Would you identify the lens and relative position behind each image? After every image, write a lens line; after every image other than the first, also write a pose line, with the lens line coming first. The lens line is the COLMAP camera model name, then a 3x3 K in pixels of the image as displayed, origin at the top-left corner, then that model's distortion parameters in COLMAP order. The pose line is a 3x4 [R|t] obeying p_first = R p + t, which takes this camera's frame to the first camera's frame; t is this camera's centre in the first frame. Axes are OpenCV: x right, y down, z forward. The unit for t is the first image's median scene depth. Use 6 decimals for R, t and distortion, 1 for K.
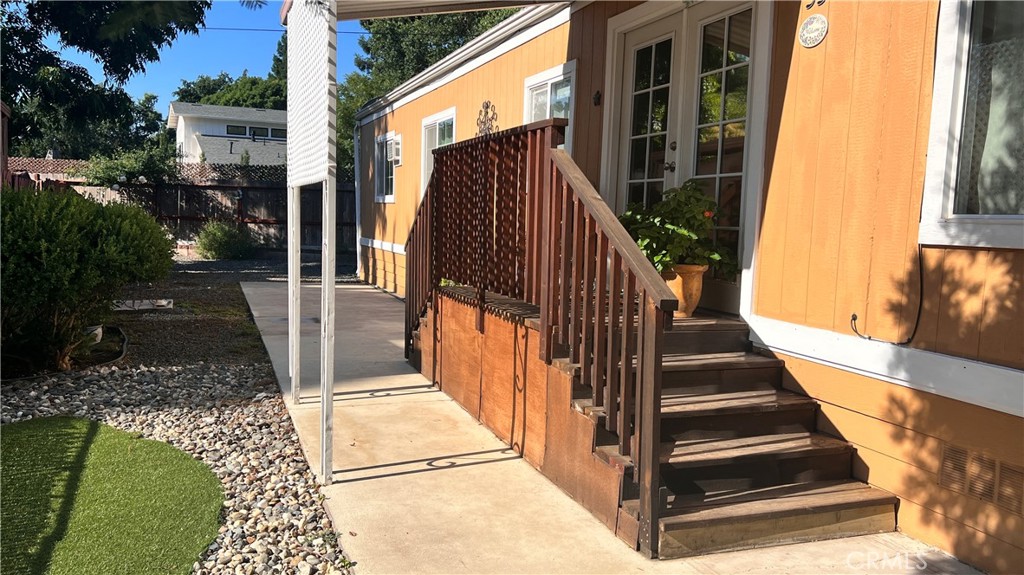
lens RADIAL K [[826.6, 0, 512.0], [0, 826.6, 287.5], [0, 0, 1]] dist [0.036883, -0.003733]
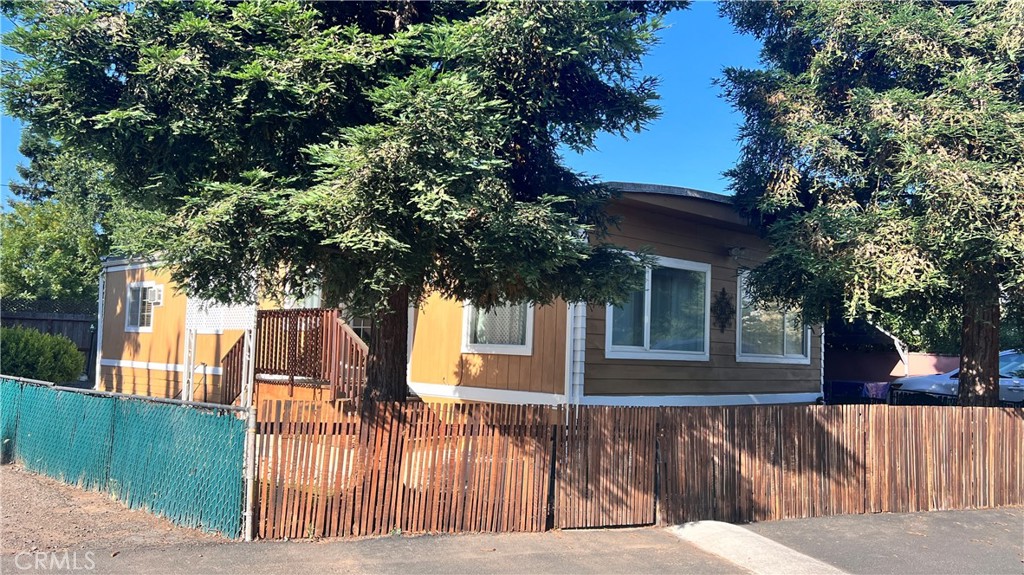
lens RADIAL K [[826.6, 0, 512.0], [0, 826.6, 287.5], [0, 0, 1]] dist [0.036883, -0.003733]
pose [[0.914225, 0.029558, 0.404127, -0.089108], [0.031571, 0.989108, -0.143765, 0.023334], [-0.403975, 0.144192, 0.903334, -0.284018]]
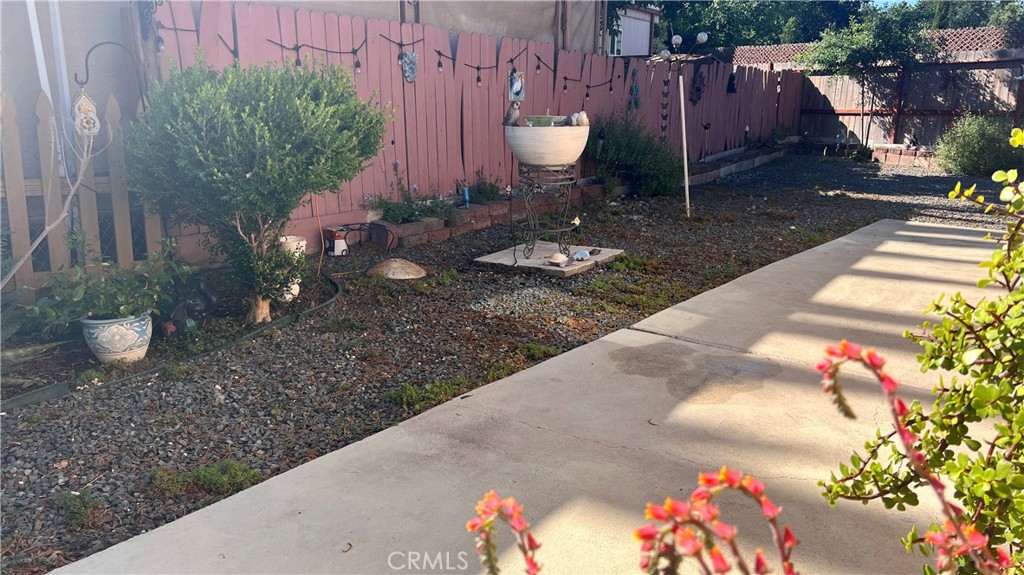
lens RADIAL K [[776.9, 0, 517.7], [0, 776.9, 288.1], [0, 0, 1]] dist [0.077455, -0.111562]
pose [[0.532982, 0.167761, -0.829329, -0.010461], [-0.066963, 0.985436, 0.156304, -0.019931], [0.843473, -0.027773, 0.536453, 0.367525]]
